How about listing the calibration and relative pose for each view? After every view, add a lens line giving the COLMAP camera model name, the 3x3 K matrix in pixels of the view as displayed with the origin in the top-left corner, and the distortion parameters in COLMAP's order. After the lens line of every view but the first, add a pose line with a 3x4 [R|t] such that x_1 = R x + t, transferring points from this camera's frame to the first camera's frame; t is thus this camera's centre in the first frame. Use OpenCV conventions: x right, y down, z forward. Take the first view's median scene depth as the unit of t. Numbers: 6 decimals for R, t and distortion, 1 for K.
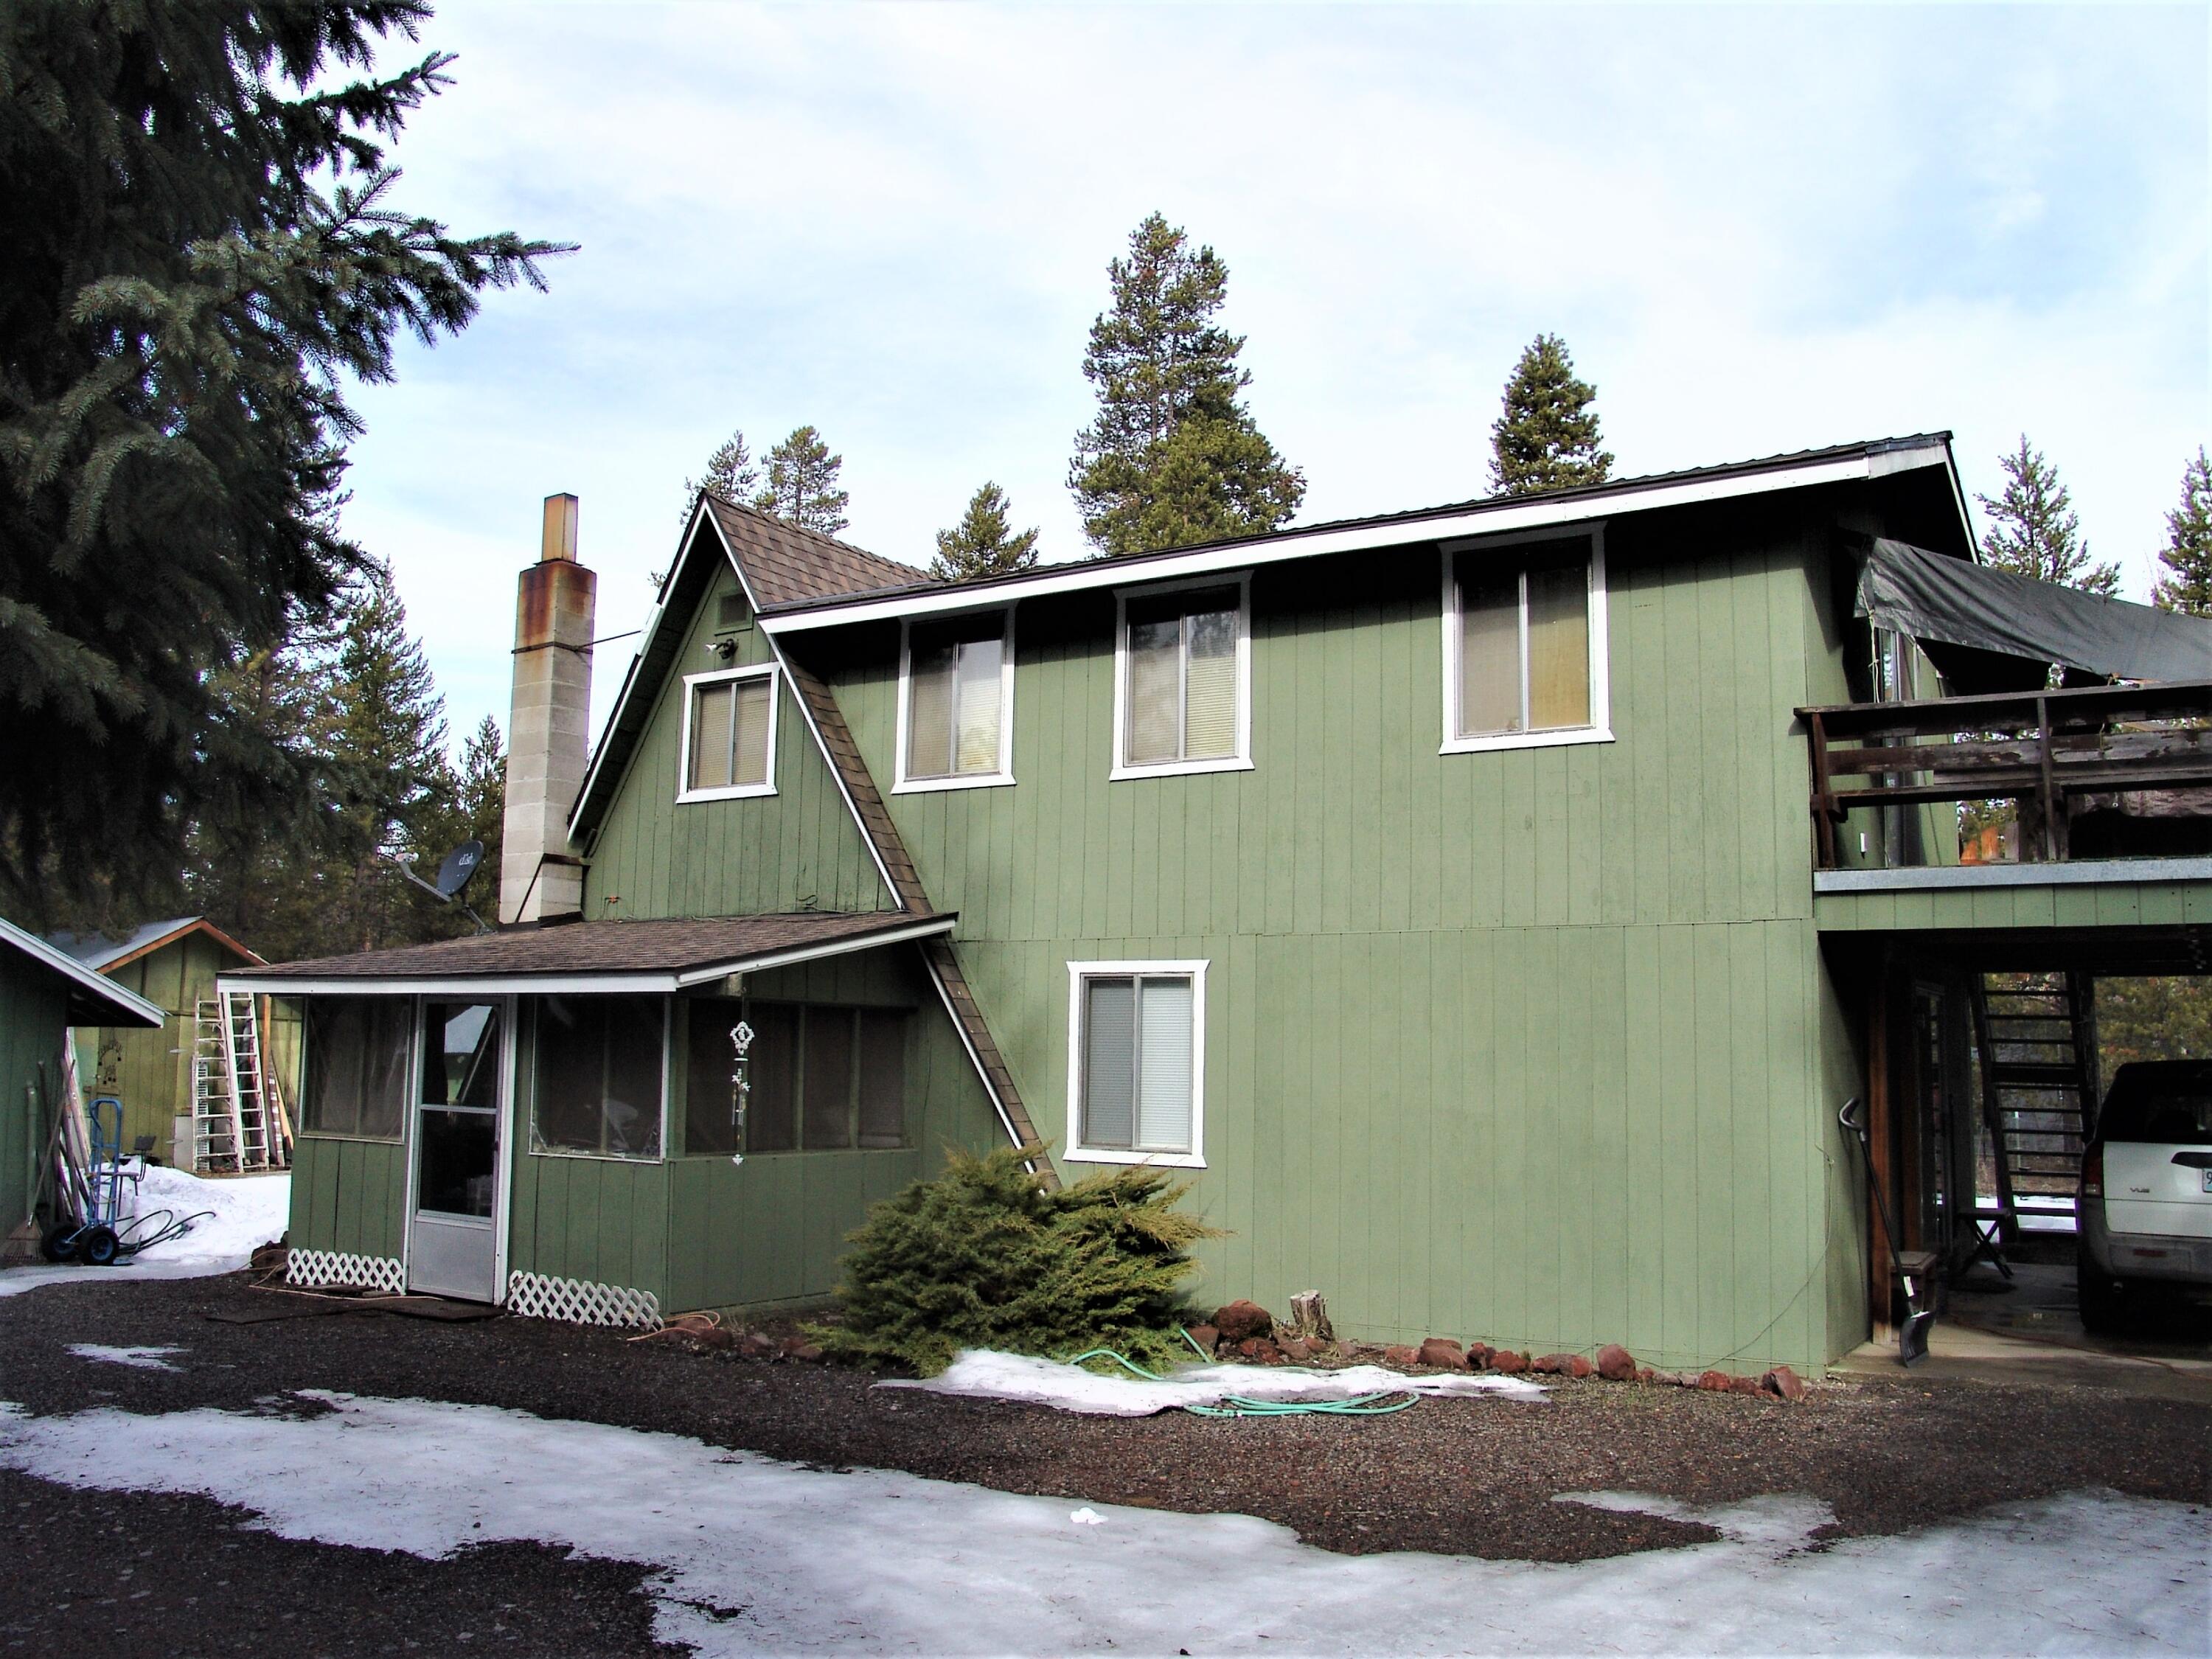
lens RADIAL K [[1899.0, 0, 1106.0], [0, 1899.0, 829.5], [0, 0, 1]] dist [-0.117109, 0.008135]
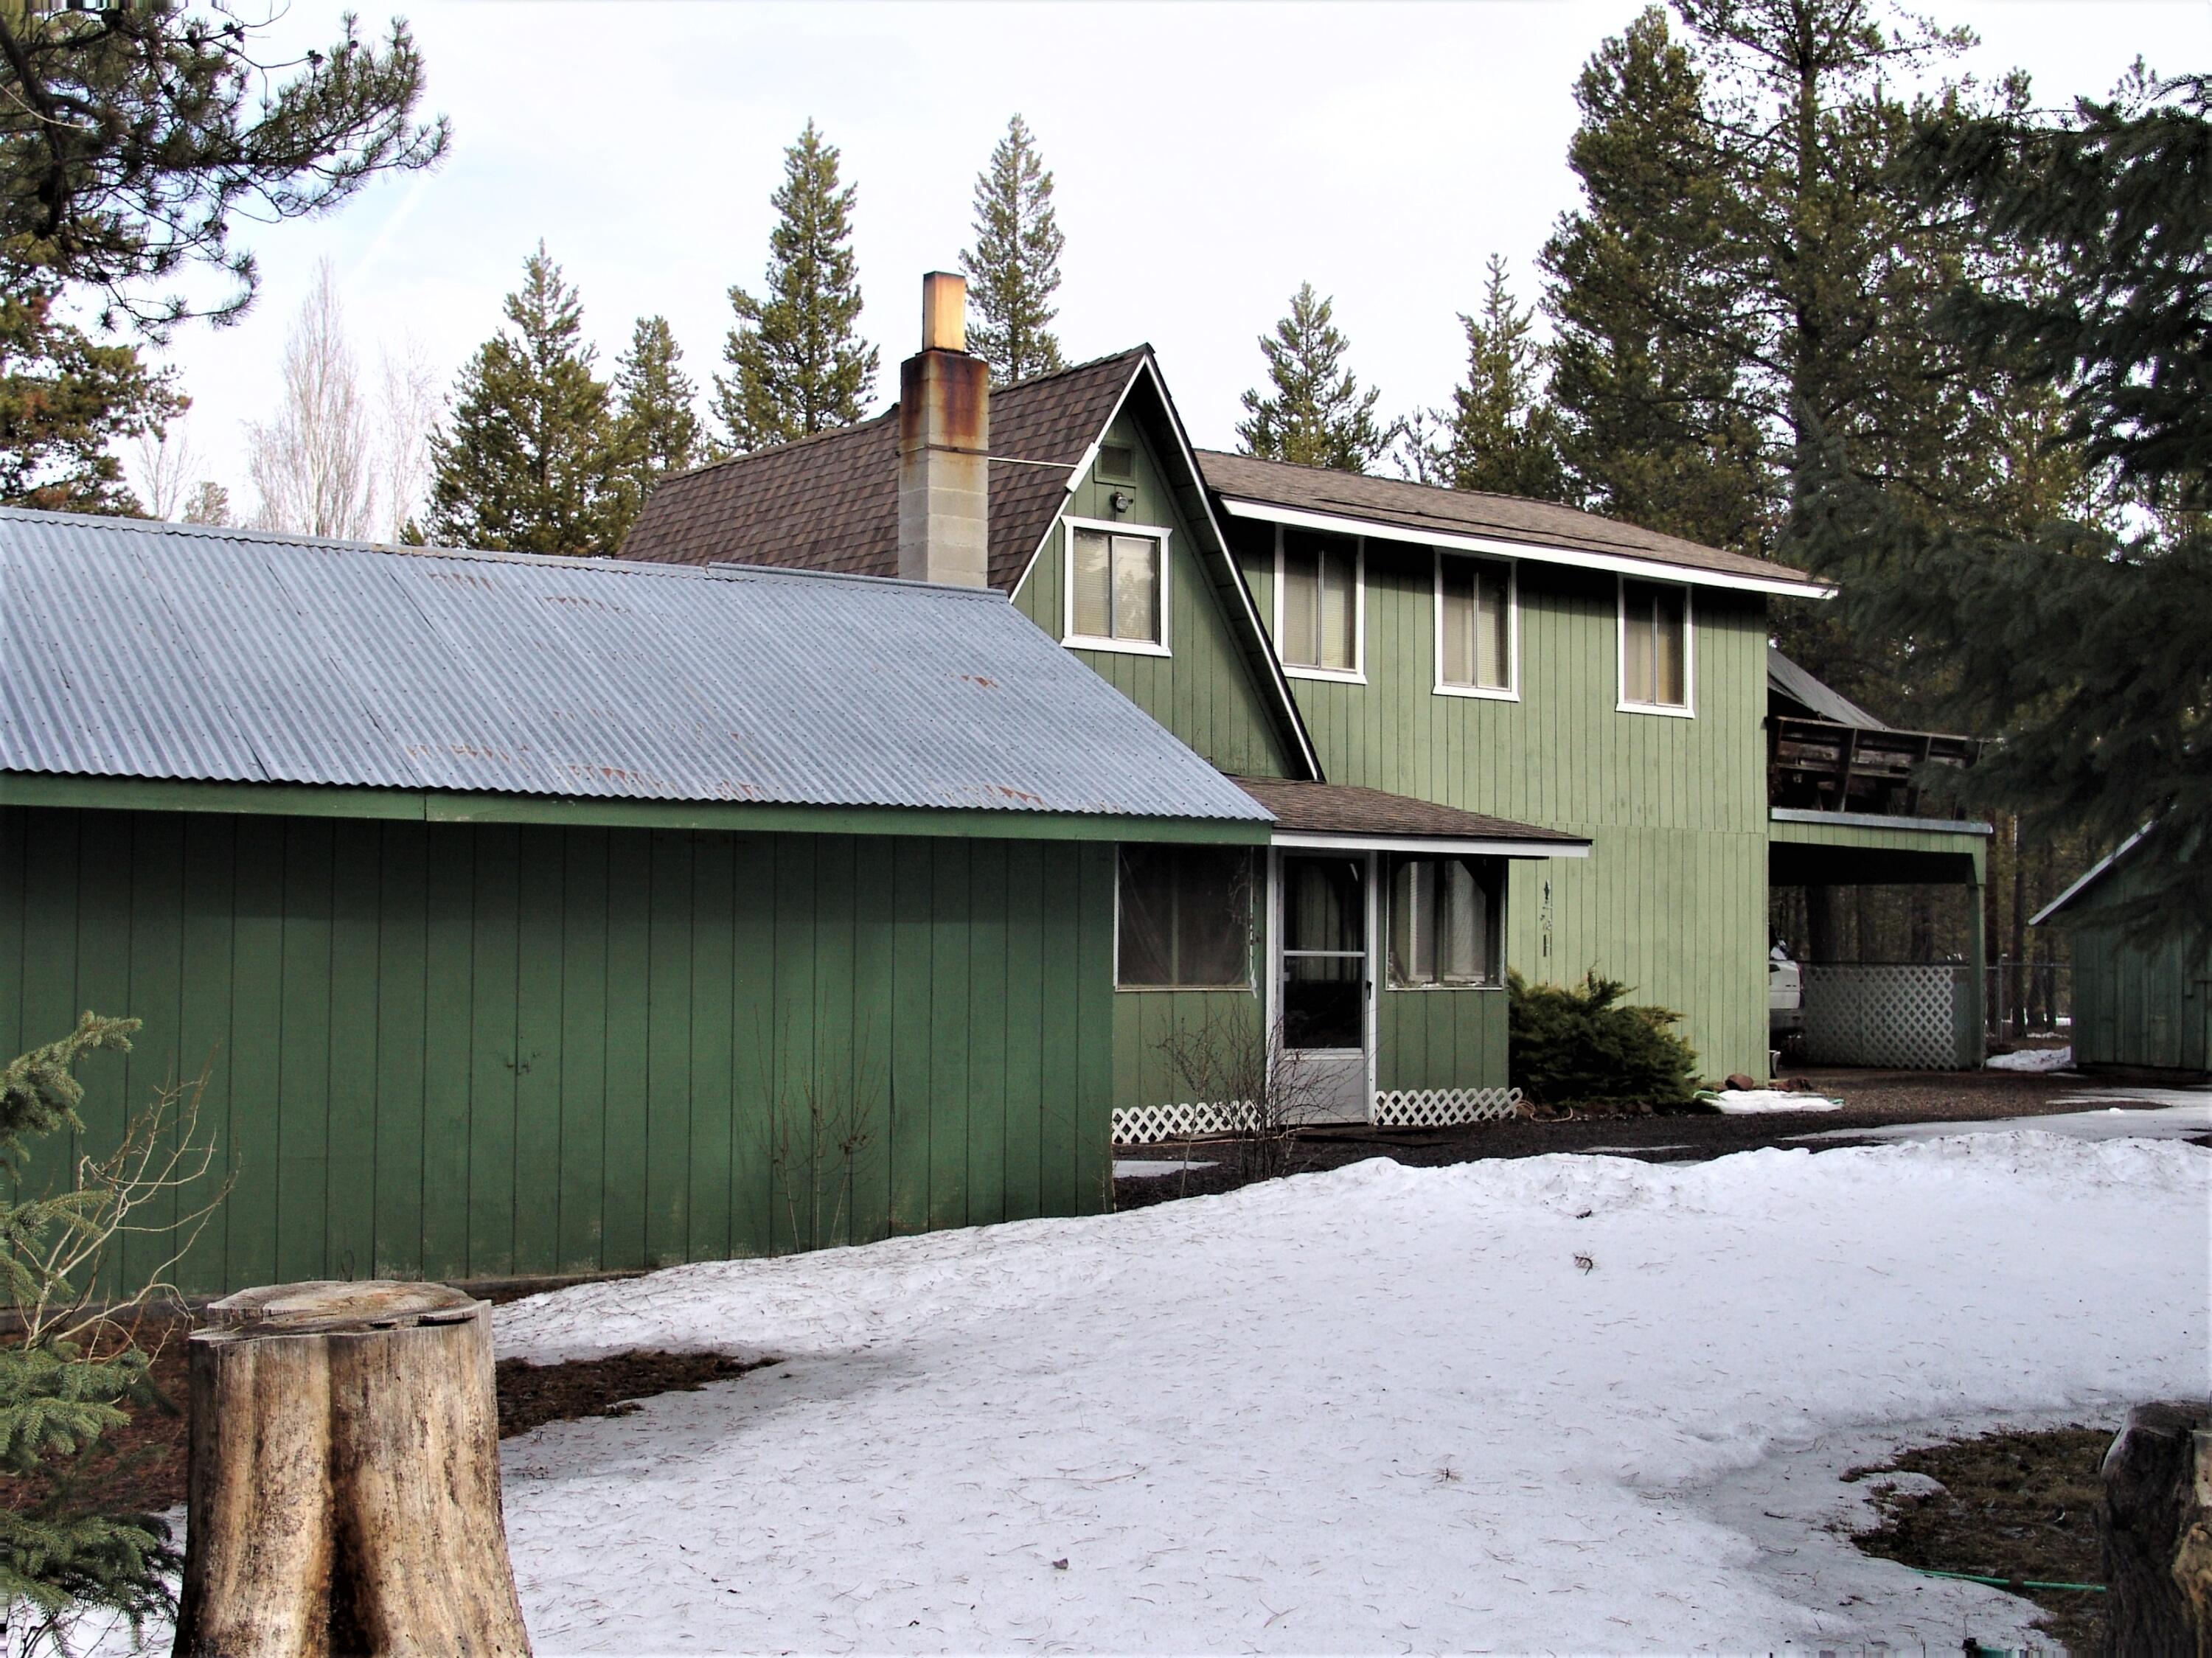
lens RADIAL K [[2749.1, 0, 1106.0], [0, 2749.1, 829.0], [0, 0, 1]] dist [-0.004304, -0.002209]
pose [[0.316766, 0.025635, 0.948157, -1.820703], [-0.125949, 0.991919, 0.015260, 0.064845], [-0.940104, -0.124254, 0.317435, 0.585871]]
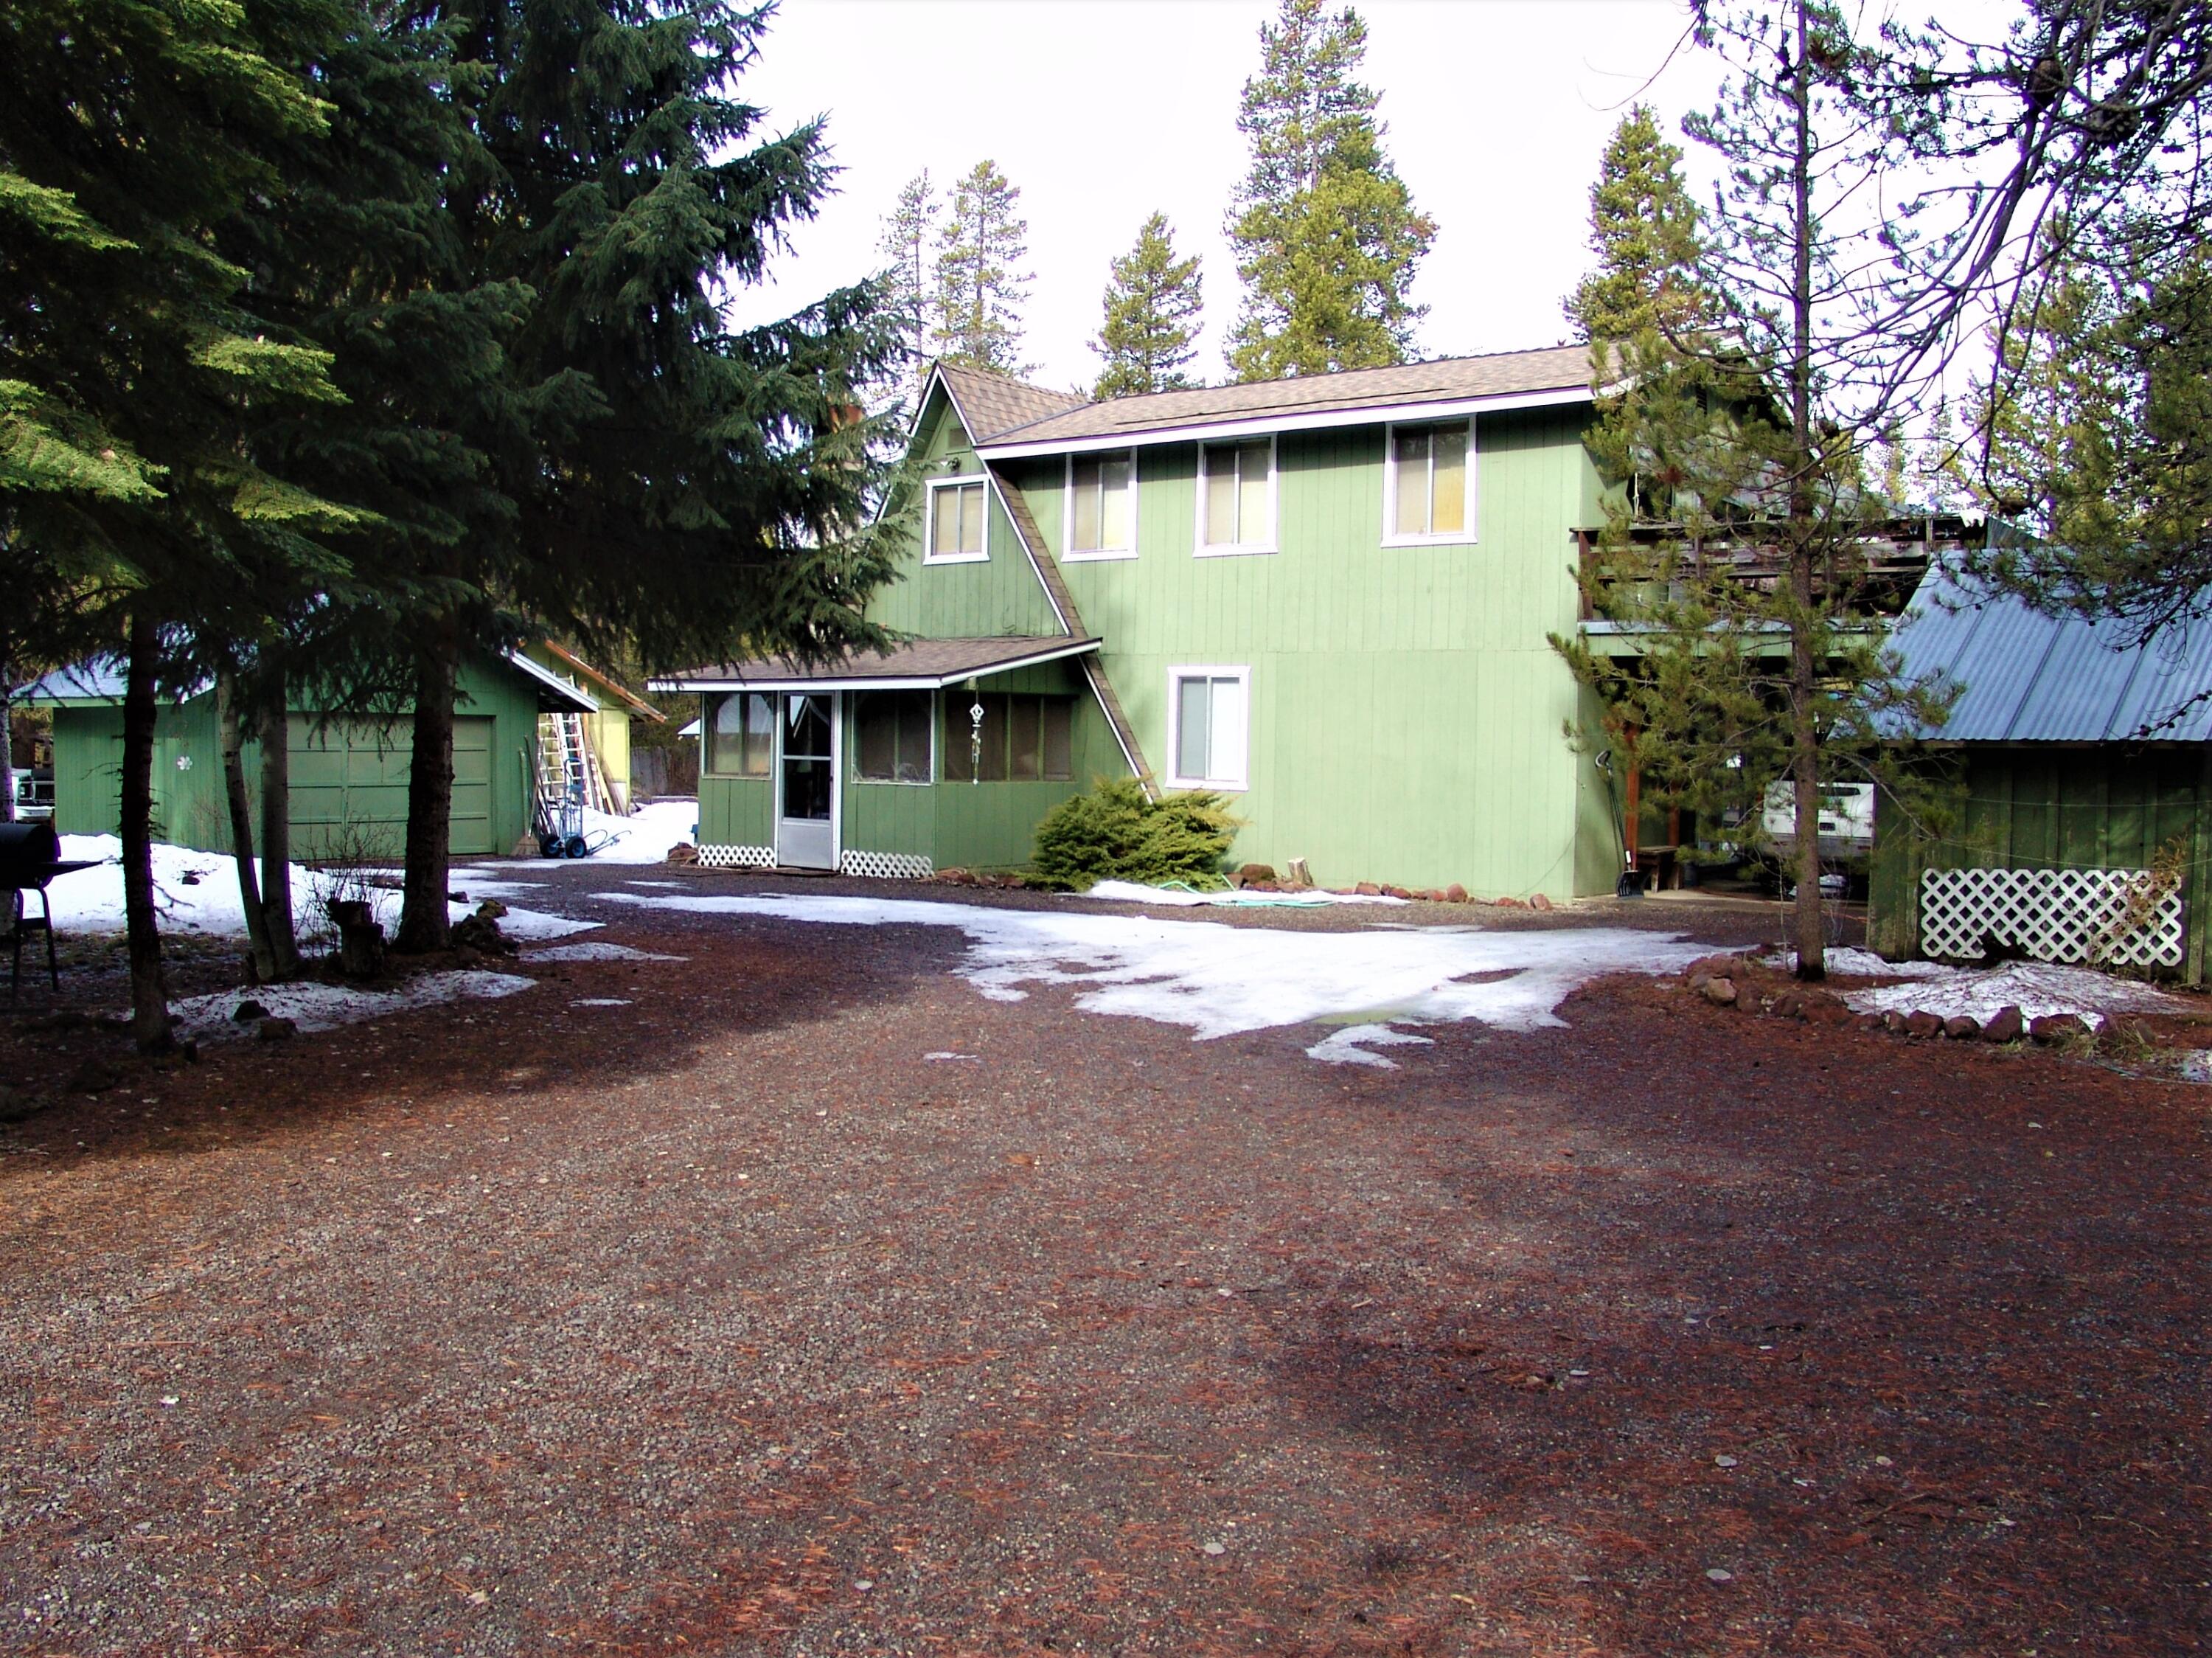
lens RADIAL K [[1899.3, 0, 1106.0], [0, 1899.3, 829.0], [0, 0, 1]] dist [-0.117109, 0.008135]
pose [[0.995291, 0.006155, -0.096738, 0.084495], [0.009801, 0.986477, 0.163606, -0.061061], [0.096437, -0.163784, 0.981771, -0.633385]]
